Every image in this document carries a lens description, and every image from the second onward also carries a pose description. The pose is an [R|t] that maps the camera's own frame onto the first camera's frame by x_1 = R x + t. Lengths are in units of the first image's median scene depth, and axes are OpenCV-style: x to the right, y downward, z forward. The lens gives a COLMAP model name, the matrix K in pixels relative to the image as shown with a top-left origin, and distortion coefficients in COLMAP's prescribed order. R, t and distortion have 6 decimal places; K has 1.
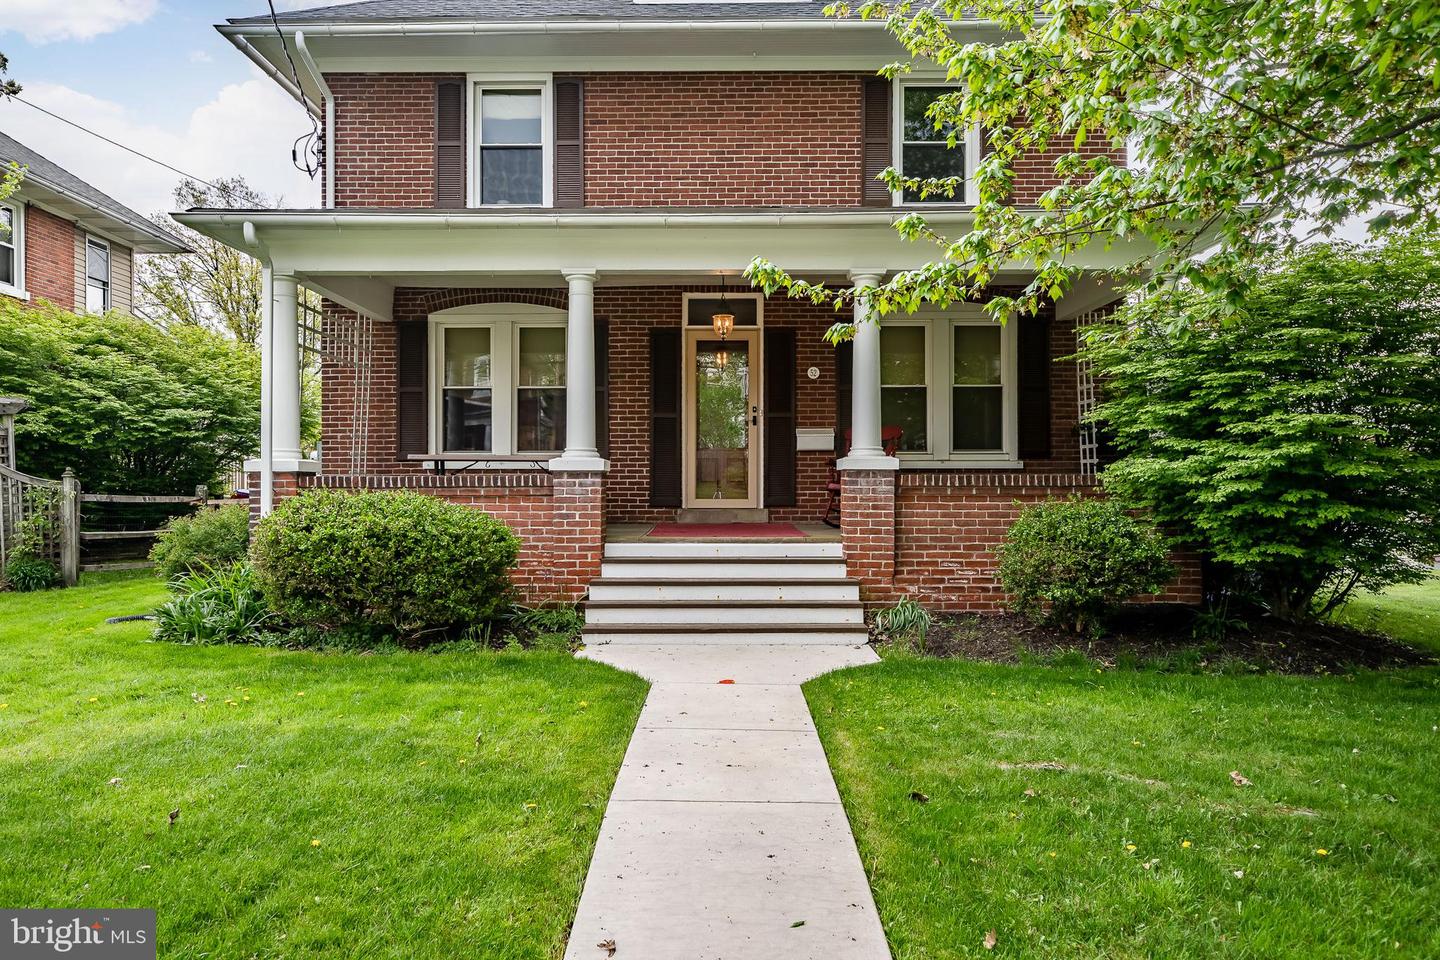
lens RADIAL K [[962.2, 0, 722.2], [0, 962.2, 487.0], [0, 0, 1]] dist [-0.002097, 0.004185]
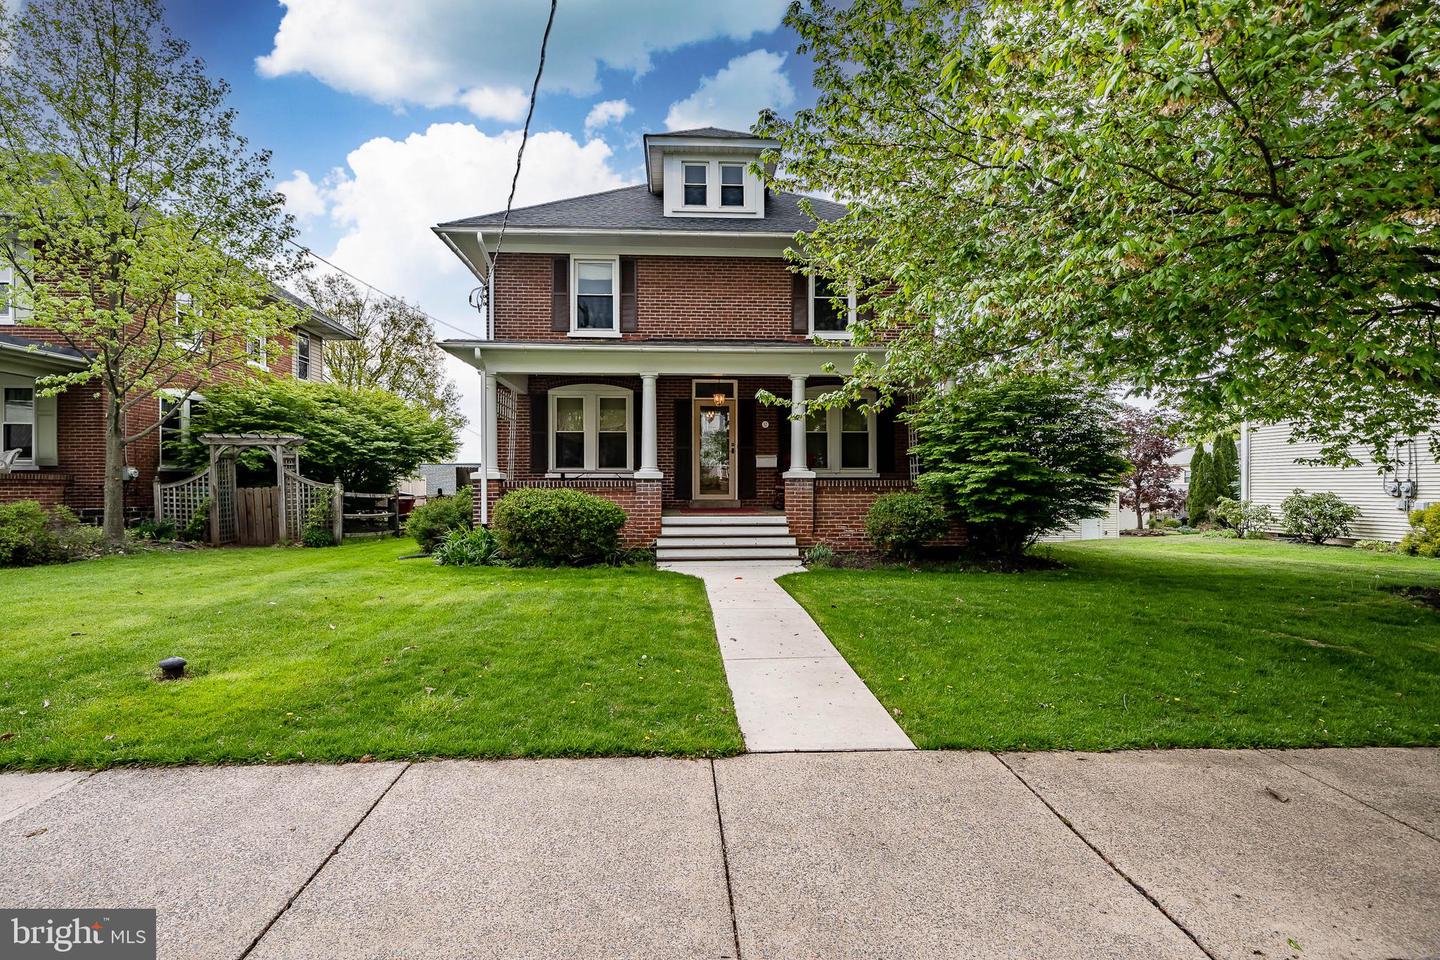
lens RADIAL K [[685.1, 0, 721.3], [0, 685.1, 484.4], [0, 0, 1]] dist [-0.000091, 0.000114]
pose [[0.997636, -0.000513, 0.068713, -0.093544], [0.001206, 0.999949, -0.010036, 0.008069], [-0.068704, 0.010095, 0.997586, -0.339412]]
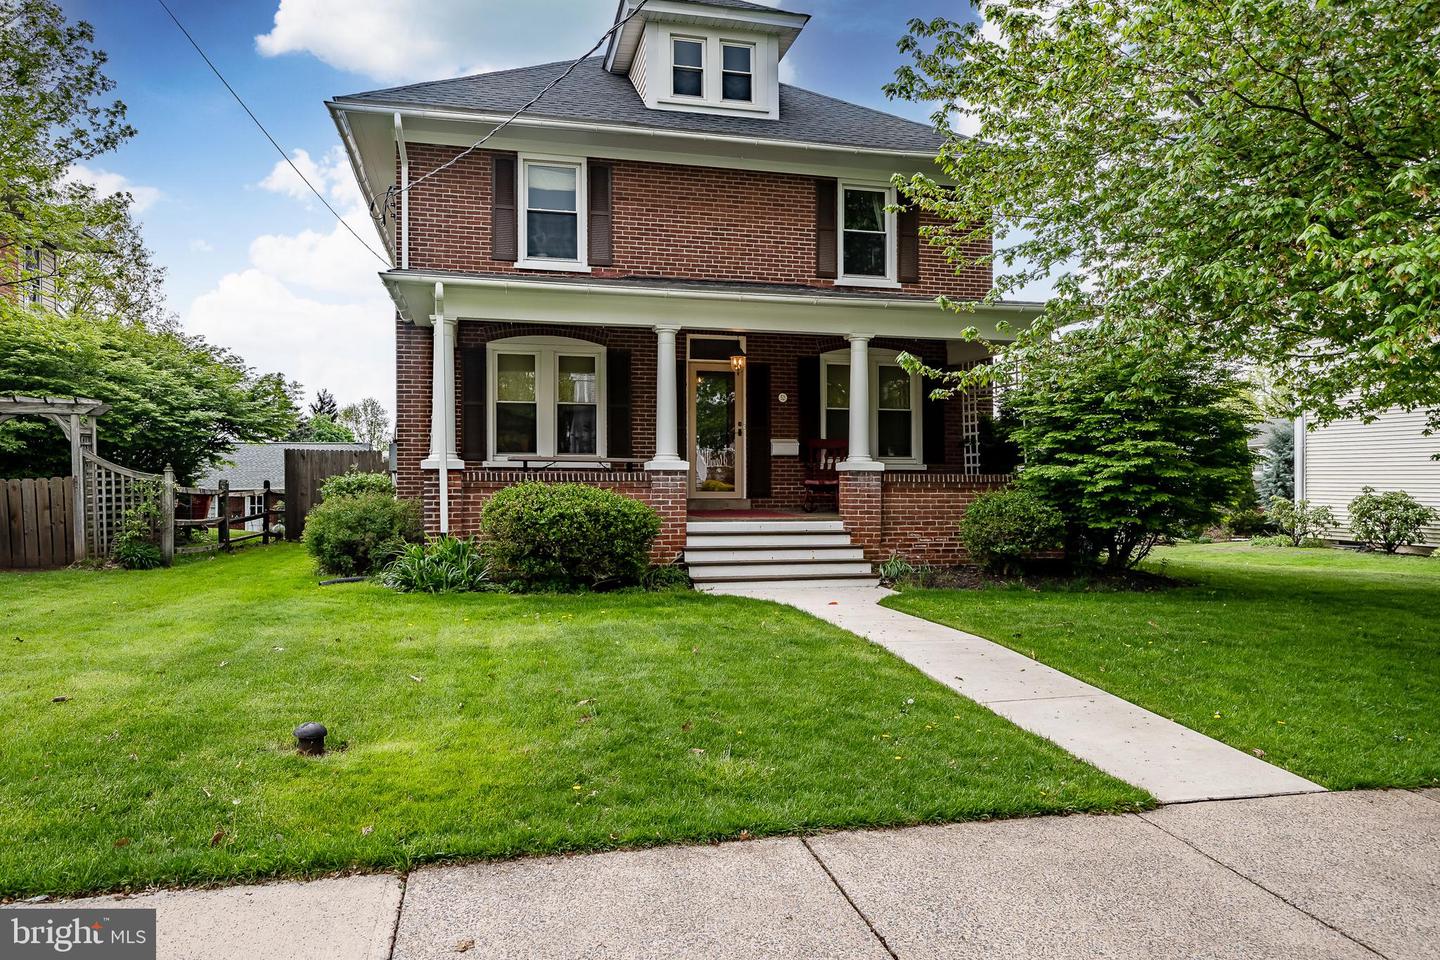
lens RADIAL K [[962.2, 0, 720.6], [0, 962.2, 477.2], [0, 0, 1]] dist [-0.002097, 0.004185]
pose [[0.970245, 0.005505, 0.242062, -0.388009], [-0.003646, 0.999960, -0.008126, 0.004370], [-0.242097, 0.007002, 0.970227, -0.348020]]
